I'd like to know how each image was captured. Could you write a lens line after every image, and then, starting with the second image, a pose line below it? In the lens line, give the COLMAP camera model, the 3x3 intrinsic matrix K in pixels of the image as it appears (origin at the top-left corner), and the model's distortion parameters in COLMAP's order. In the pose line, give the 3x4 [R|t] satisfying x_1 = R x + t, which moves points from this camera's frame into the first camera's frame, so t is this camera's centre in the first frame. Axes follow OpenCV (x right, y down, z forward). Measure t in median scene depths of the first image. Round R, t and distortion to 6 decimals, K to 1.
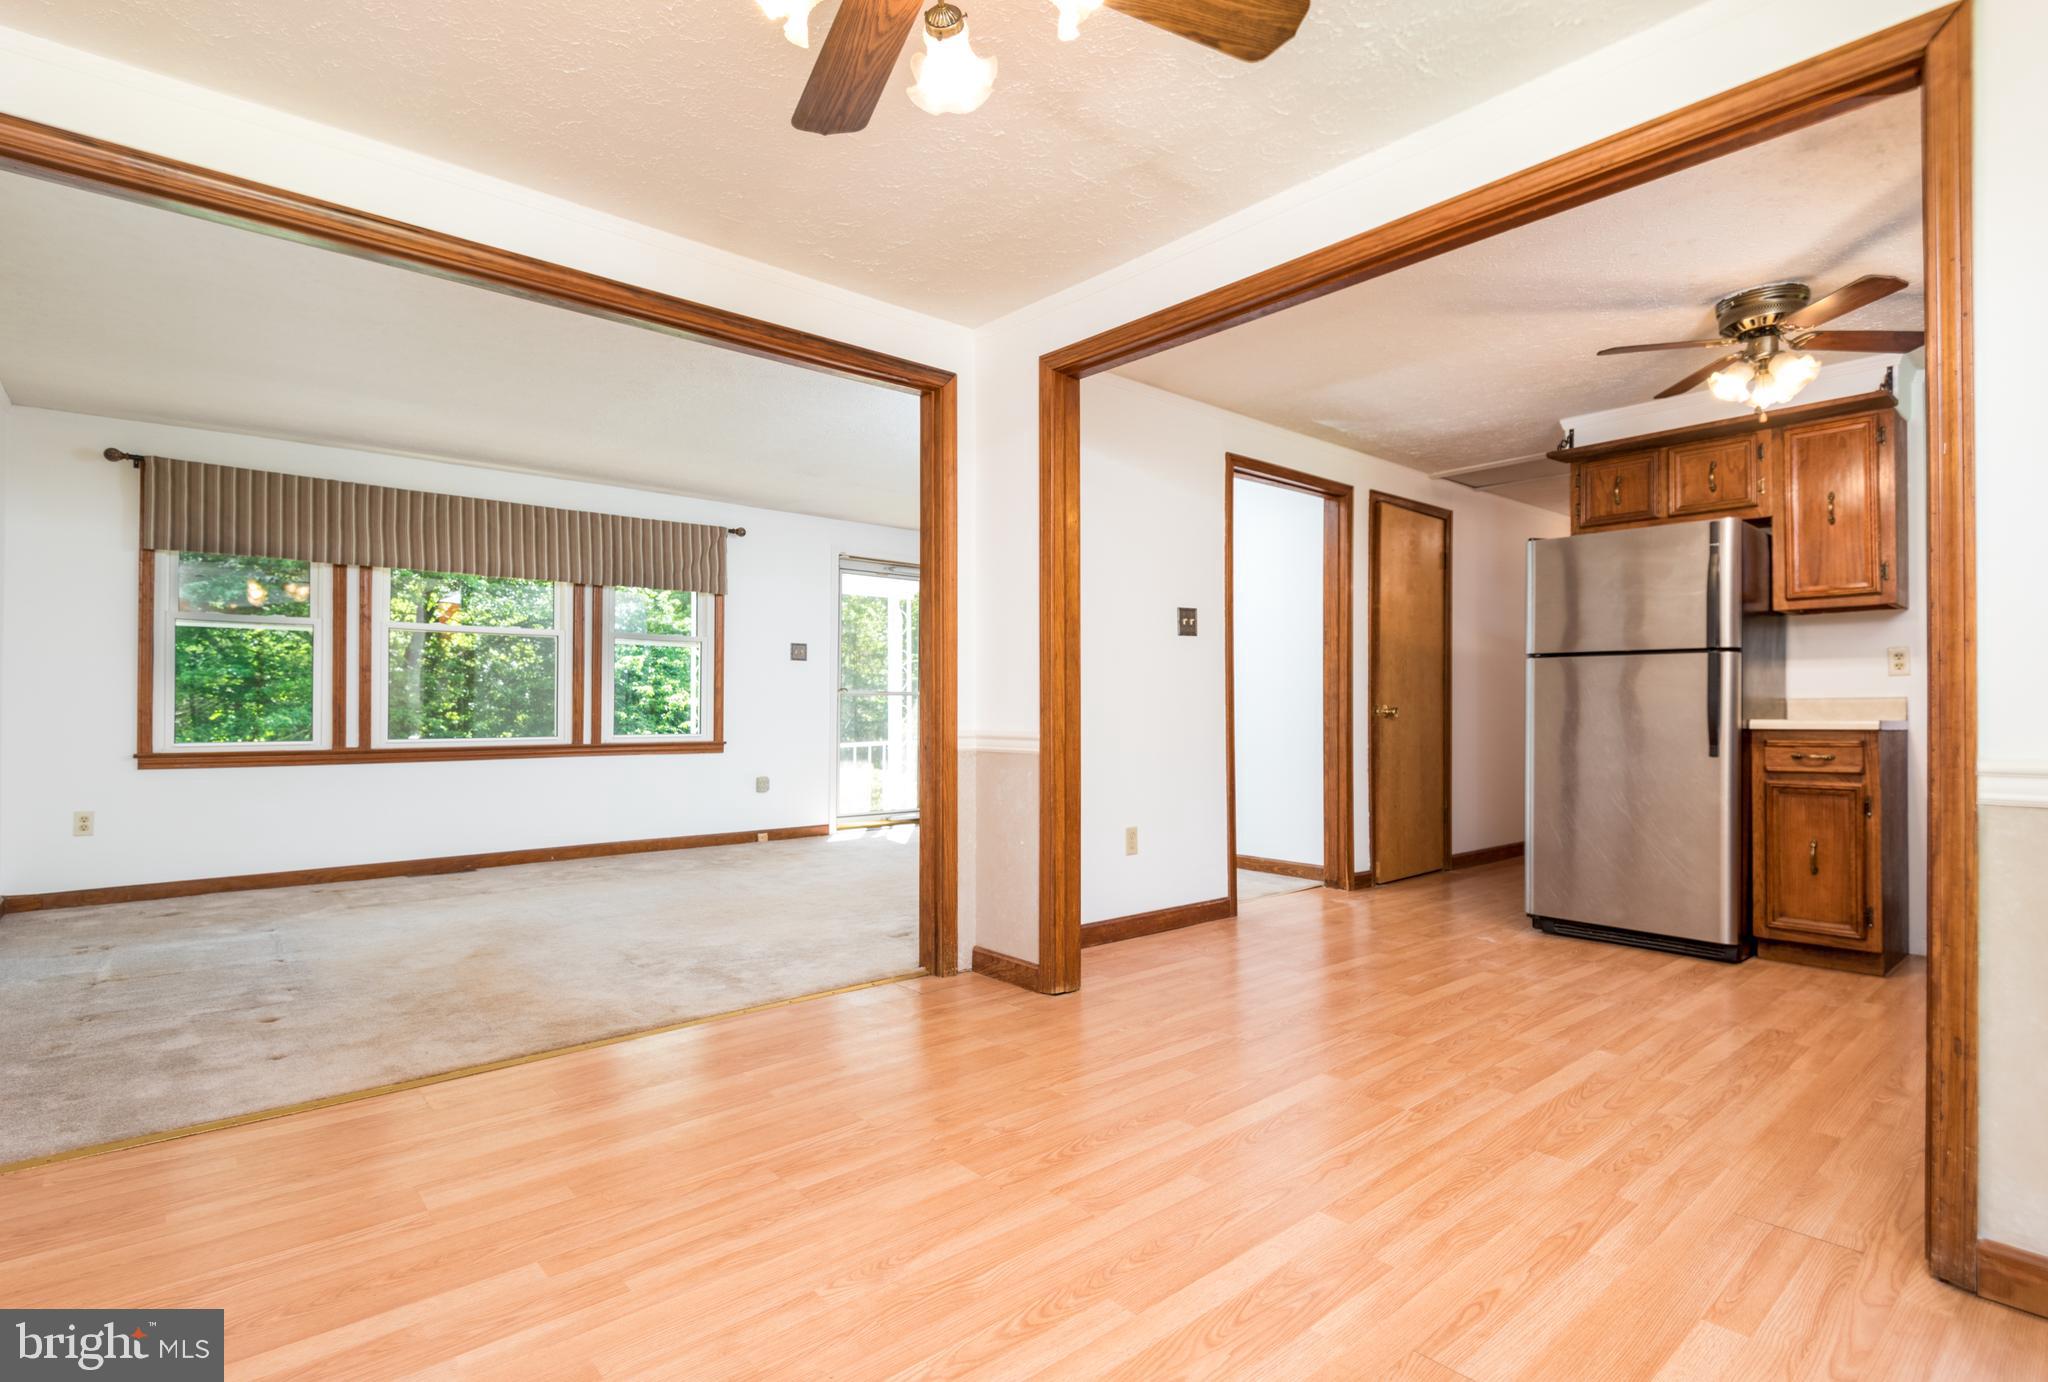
lens RADIAL K [[1016.4, 0, 1062.8], [0, 1016.4, 700.1], [0, 0, 1]] dist [0.002480, -0.015084]
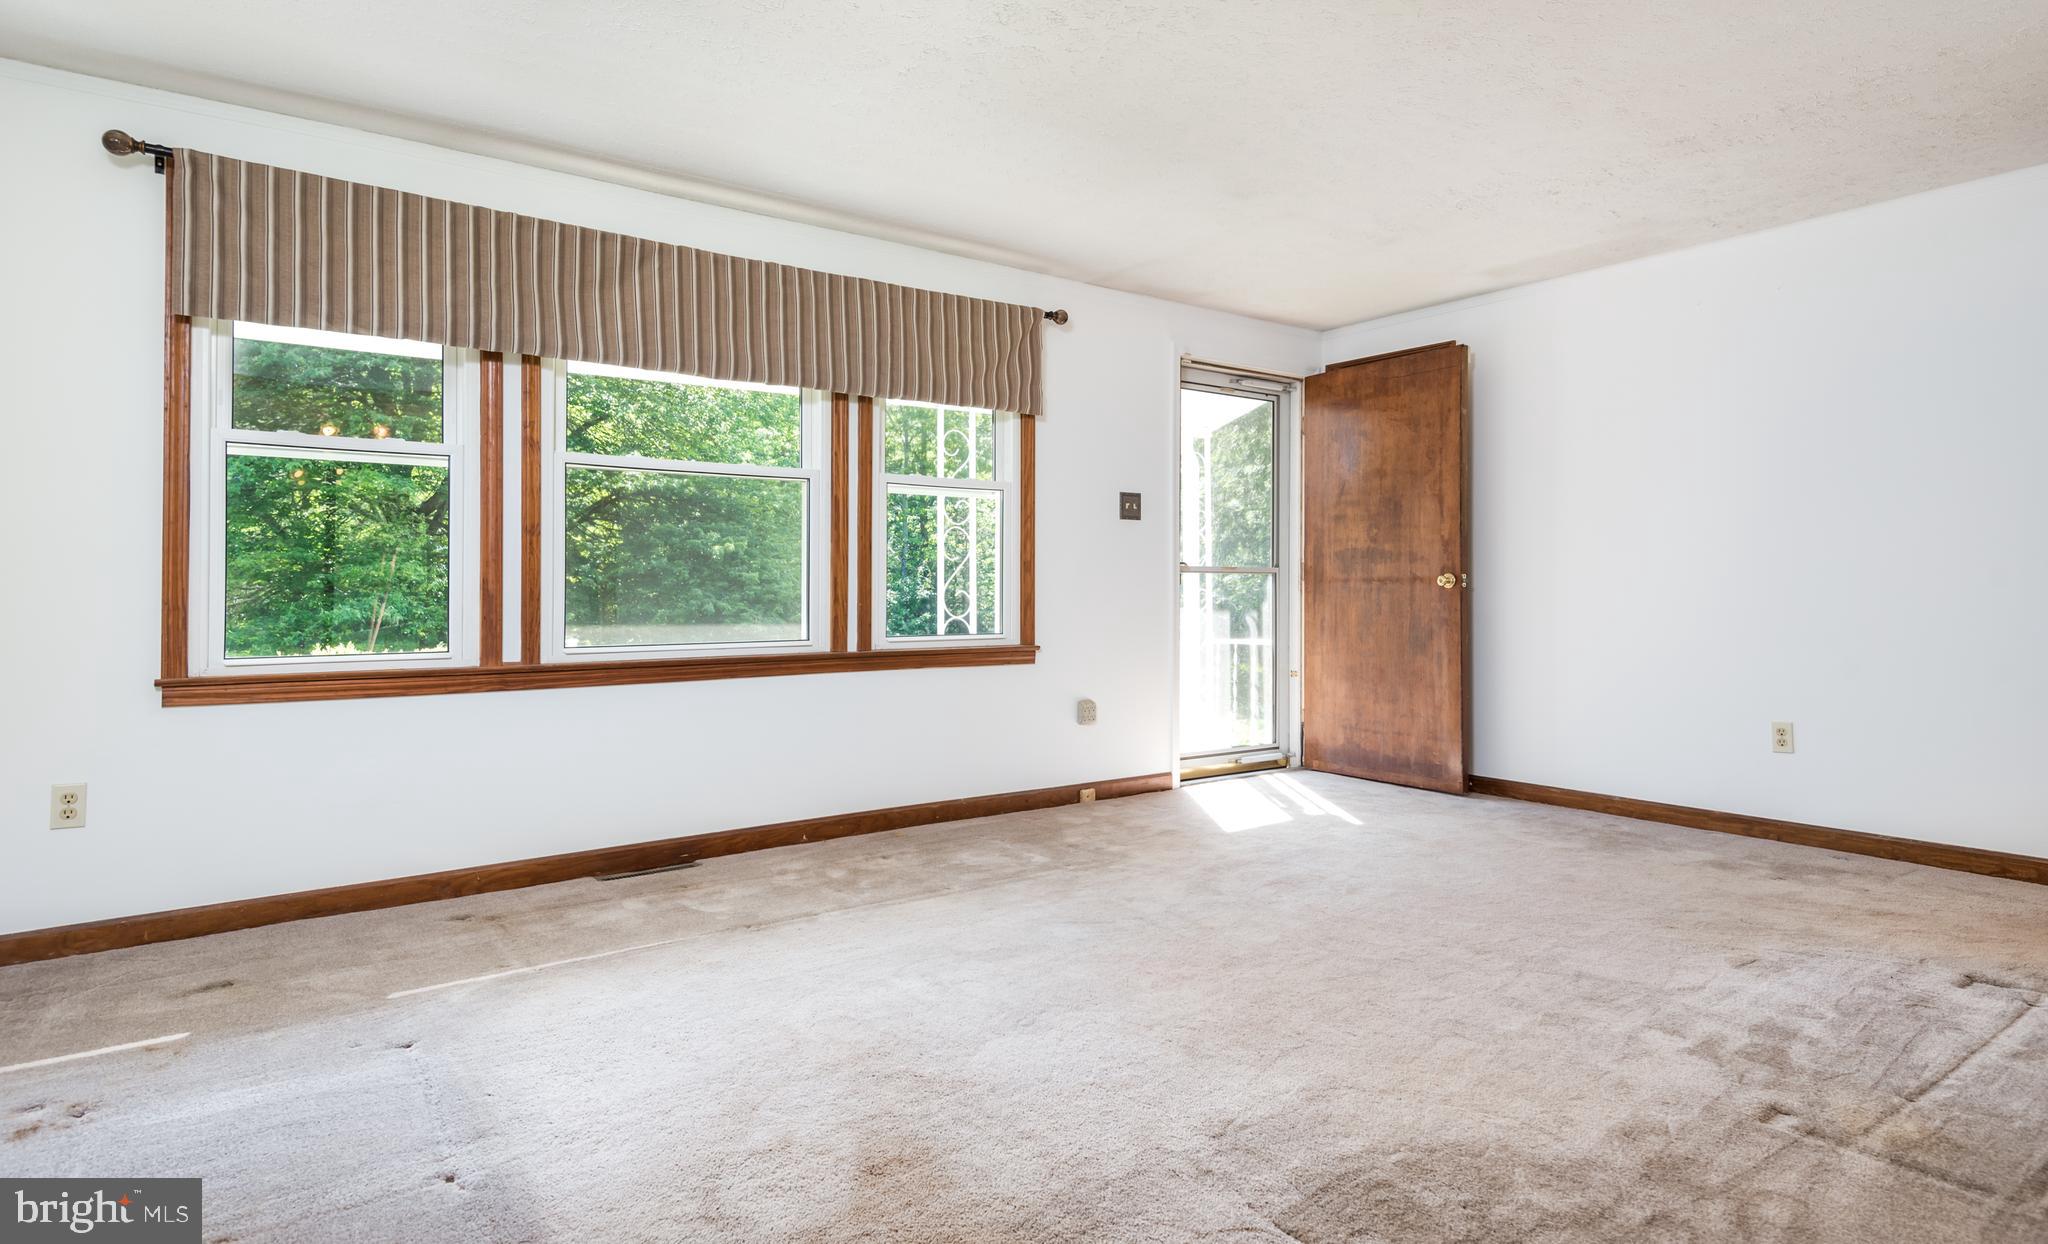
lens RADIAL K [[1113.8, 0, 1022.7], [0, 1113.8, 571.9], [0, 0, 1]] dist [0.050450, -0.037951]
pose [[0.993918, -0.008996, -0.109756, -0.300002], [0.007539, 0.999878, -0.013684, 0.004417], [0.109865, 0.012773, 0.993864, 0.342572]]
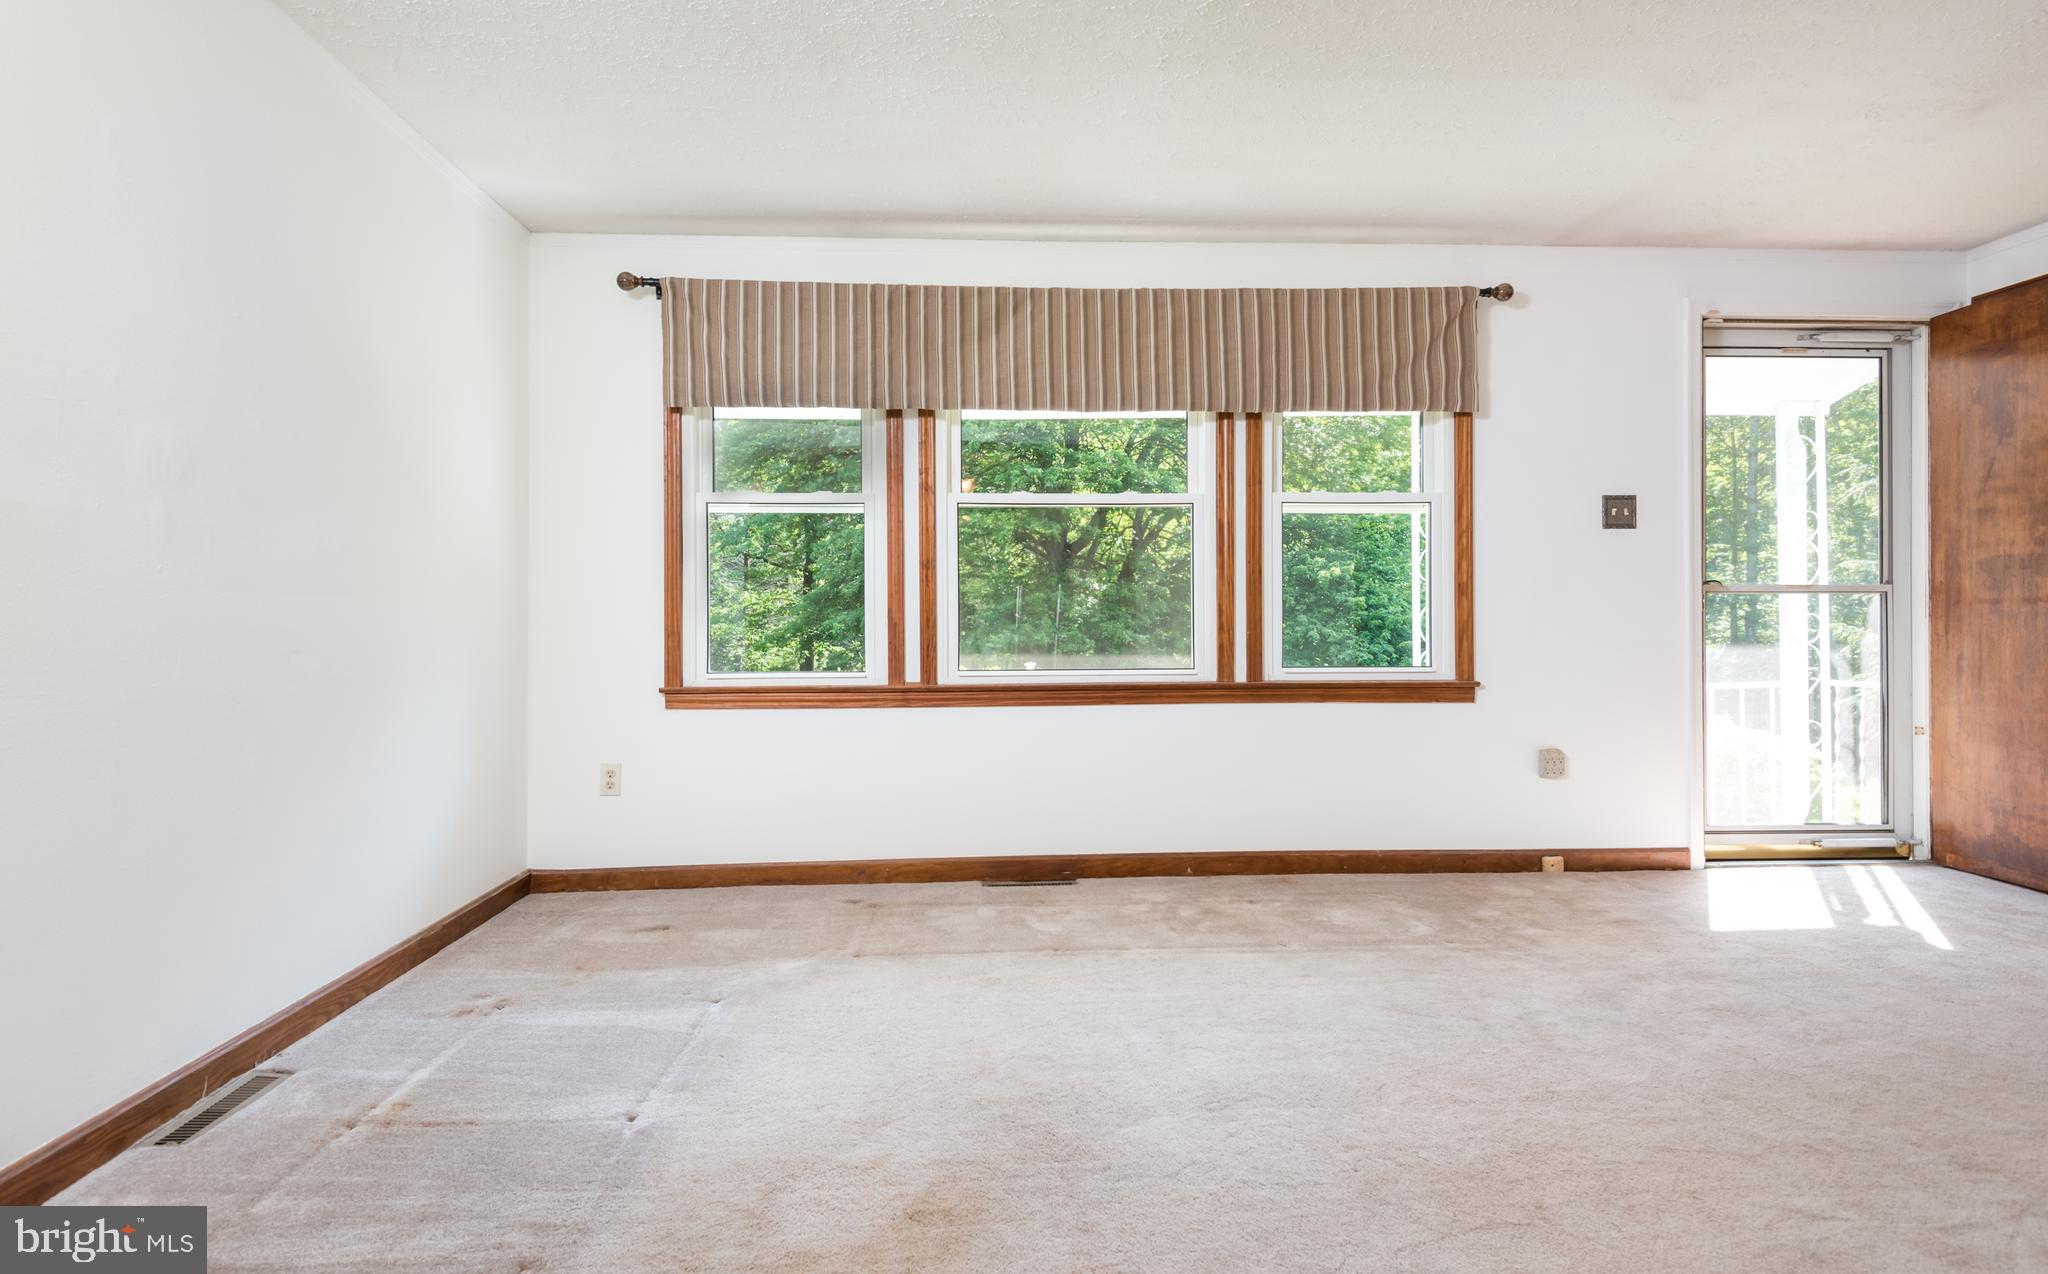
lens RADIAL K [[1108.7, 0, 1027.9], [0, 1108.7, 606.7], [0, 0, 1]] dist [0.047962, -0.031733]
pose [[0.777346, -0.015277, -0.628888, -0.161314], [0.011422, 0.999883, -0.010170, 0.004277], [0.628970, 0.000722, 0.777429, 0.432050]]
